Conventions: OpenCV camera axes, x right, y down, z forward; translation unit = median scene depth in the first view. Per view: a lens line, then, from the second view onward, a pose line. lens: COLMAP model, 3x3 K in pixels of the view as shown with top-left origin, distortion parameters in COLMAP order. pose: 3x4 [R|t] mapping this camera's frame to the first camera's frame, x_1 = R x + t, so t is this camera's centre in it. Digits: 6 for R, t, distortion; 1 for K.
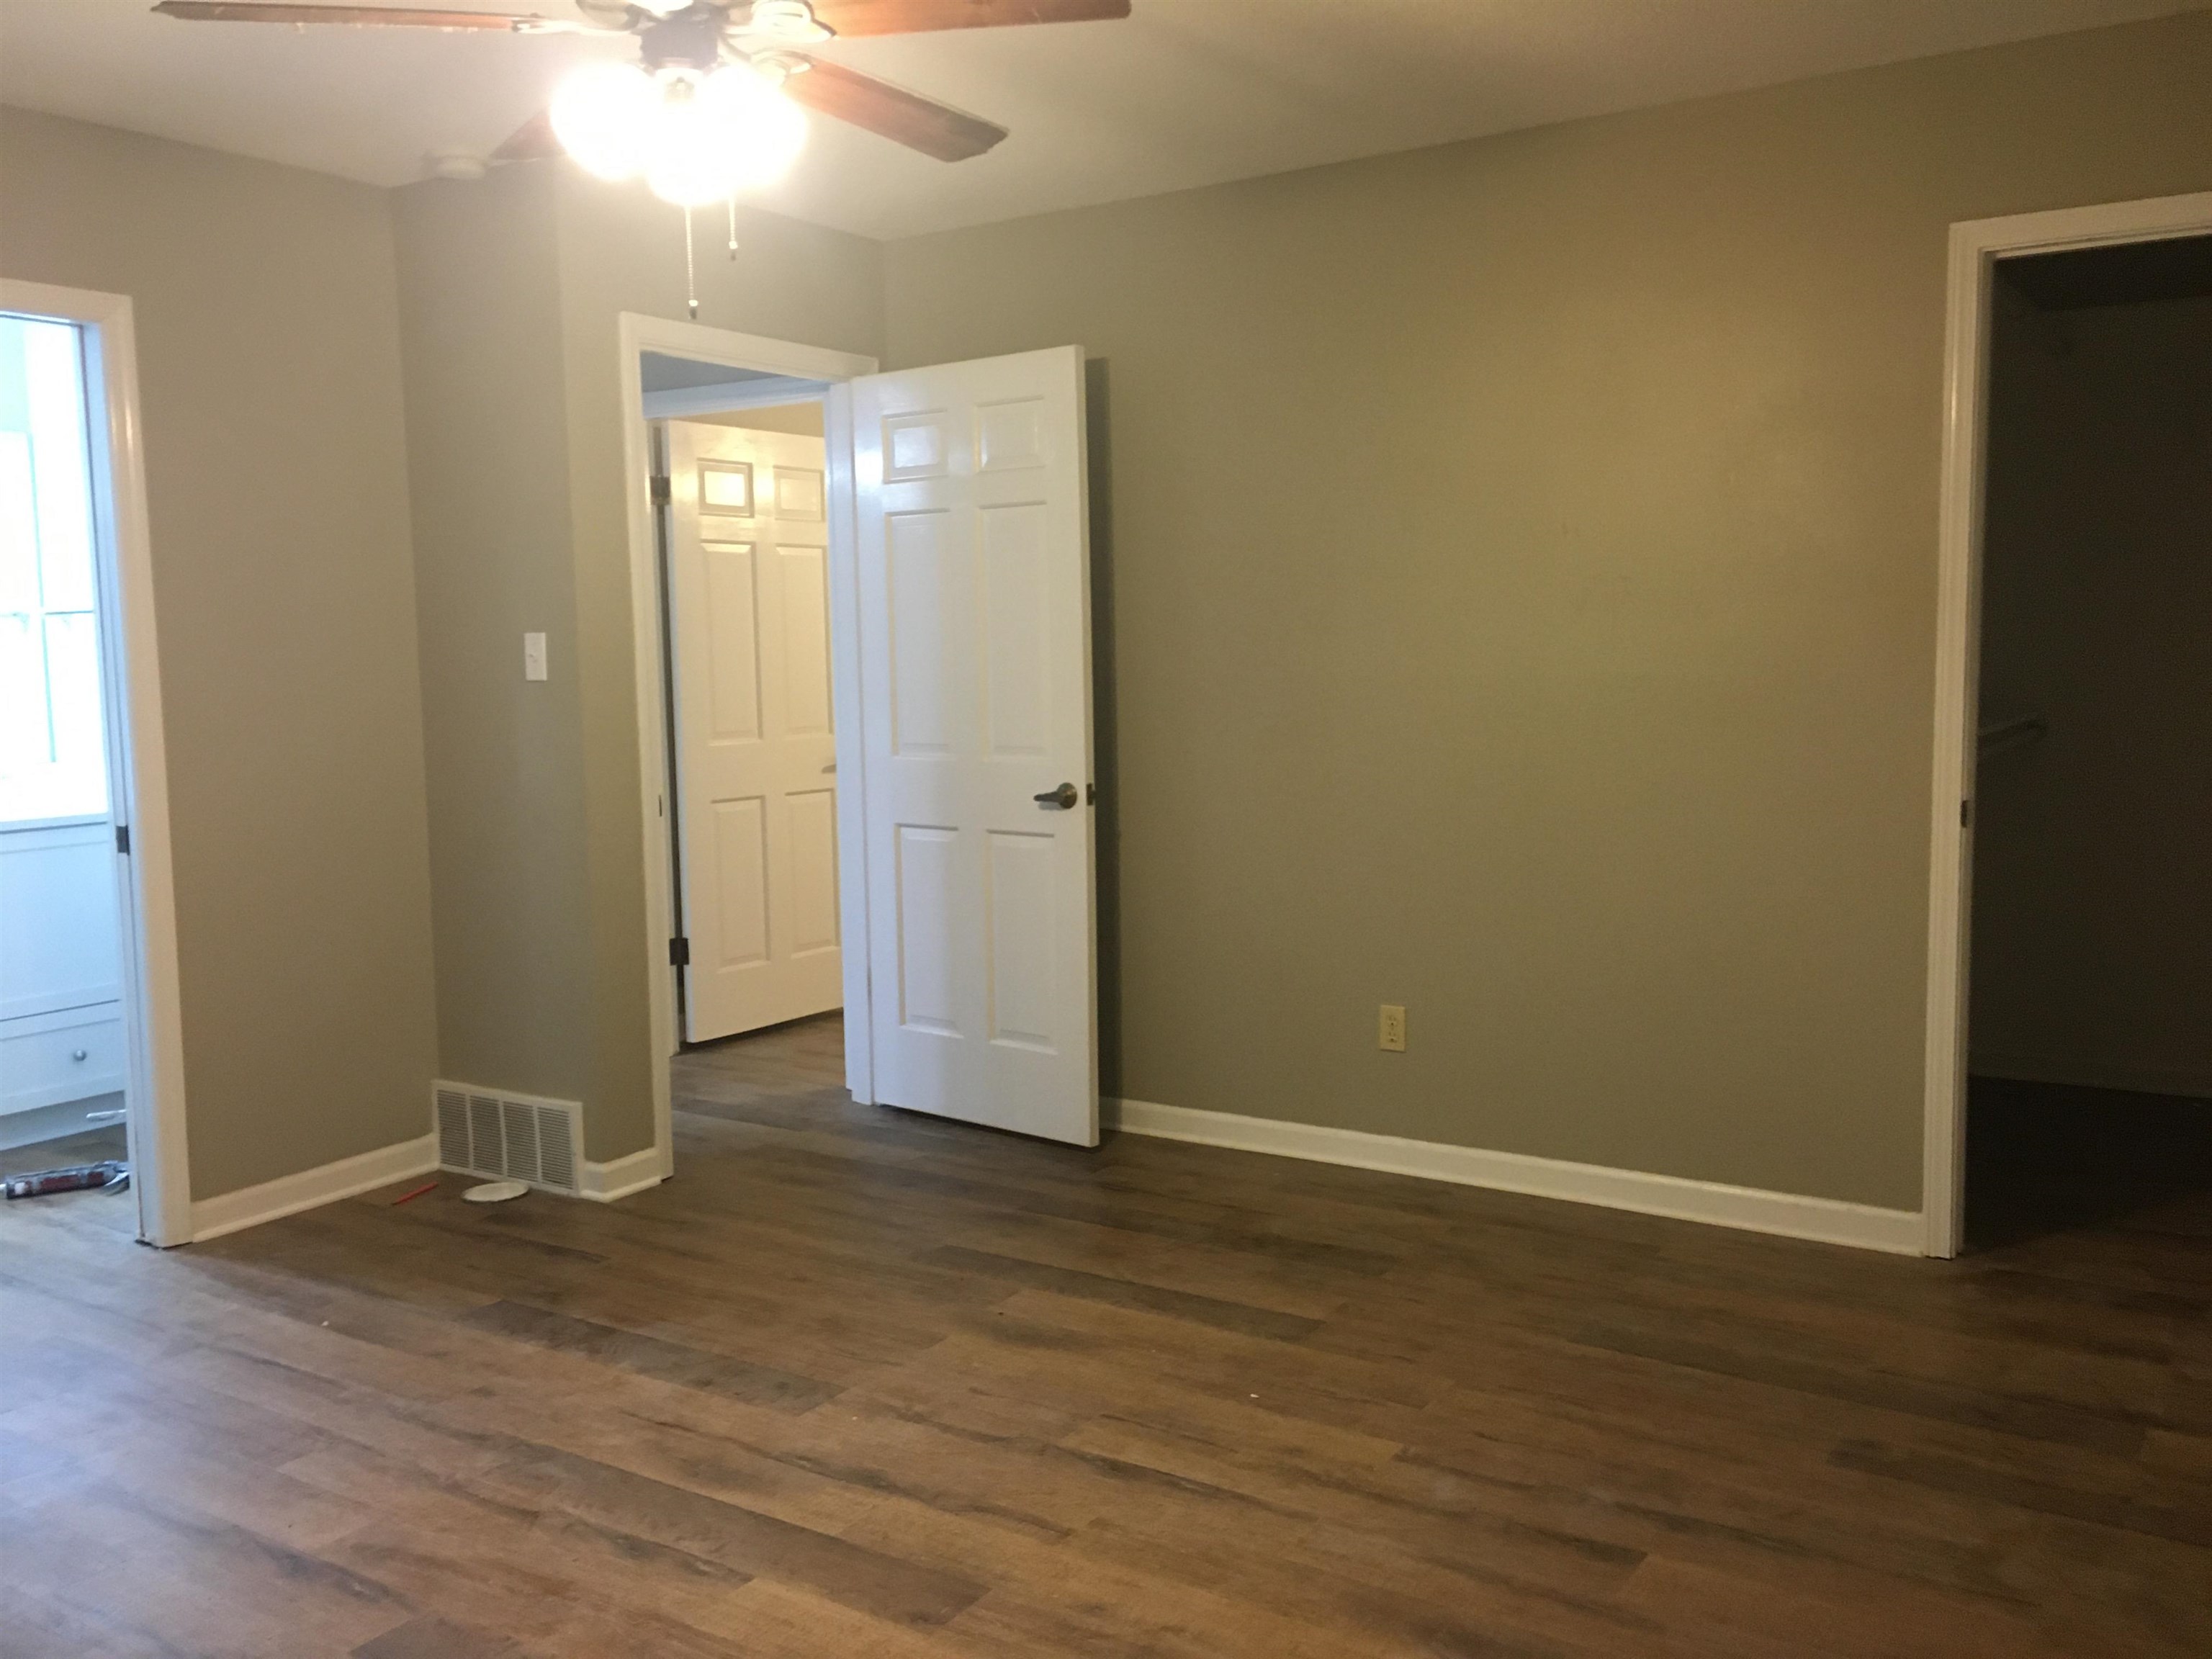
lens RADIAL K [[1866.9, 0, 1110.5], [0, 1866.9, 815.6], [0, 0, 1]] dist [0.079204, -0.110108]
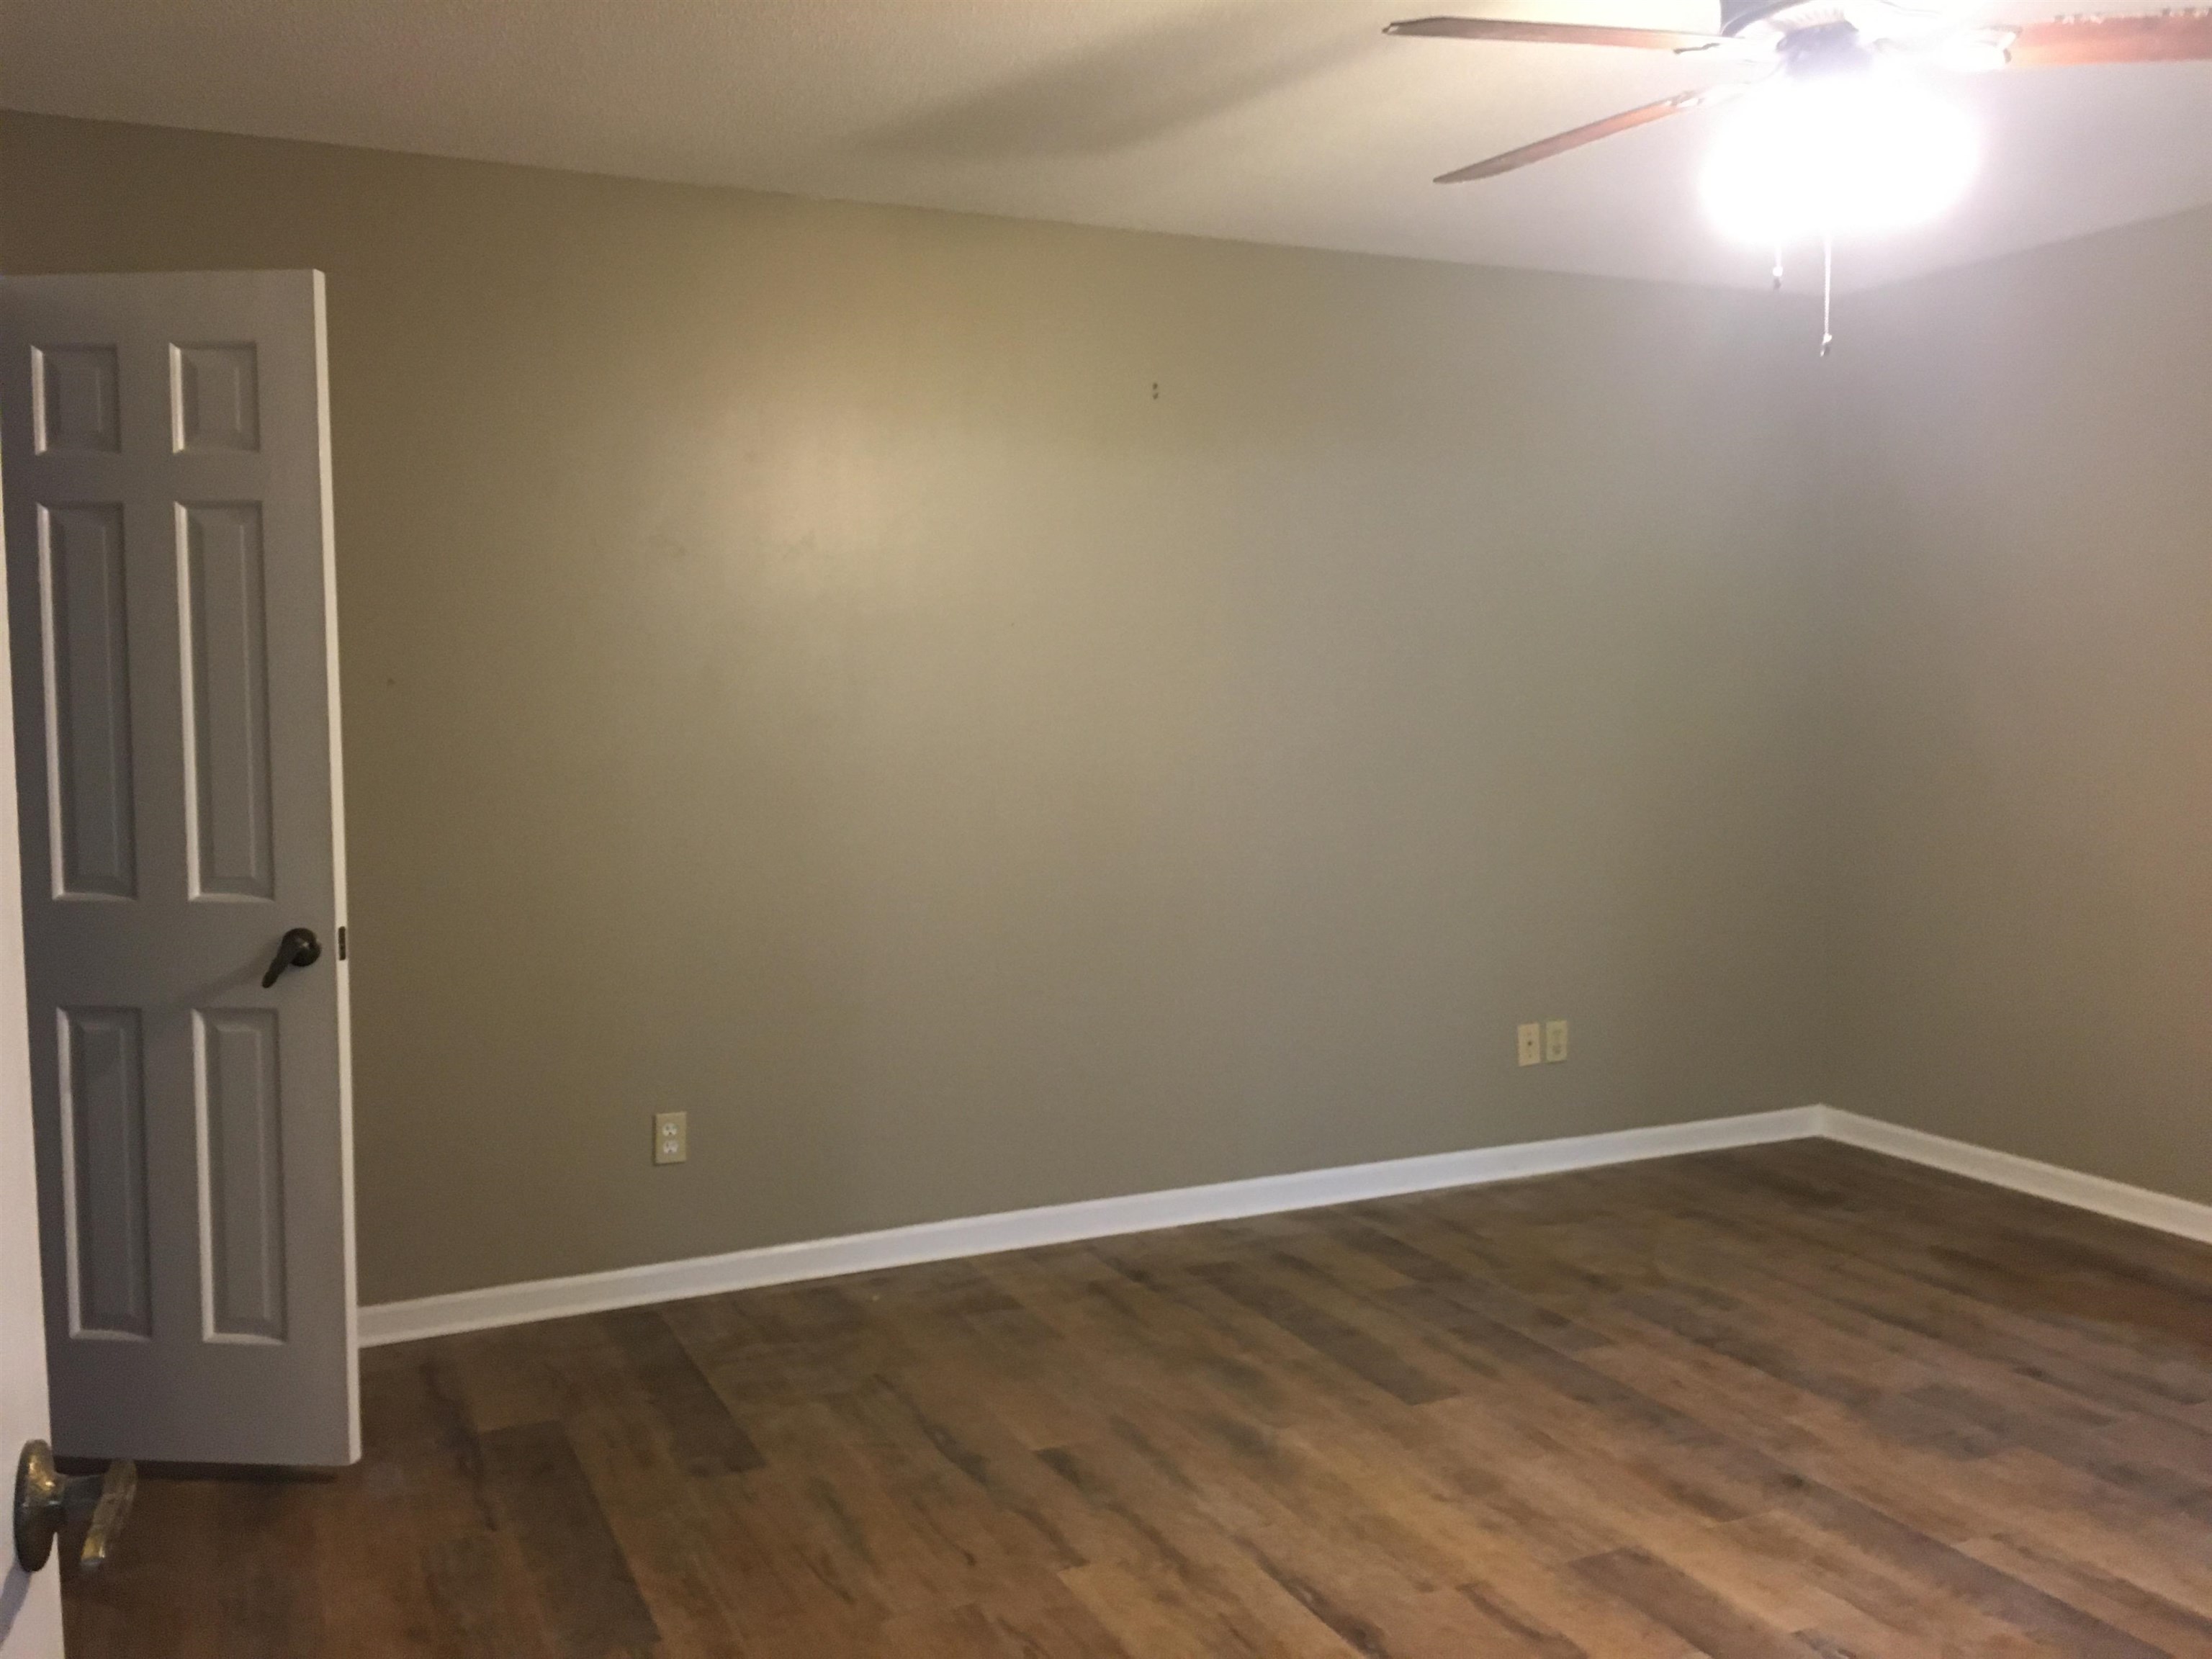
lens RADIAL K [[1866.9, 0, 1110.5], [0, 1866.9, 815.6], [0, 0, 1]] dist [0.079204, -0.110108]
pose [[-0.845357, -0.011388, 0.534080, -0.394209], [0.077141, 0.986692, 0.143139, -0.182455], [-0.528603, 0.162203, -0.833228, 1.859951]]
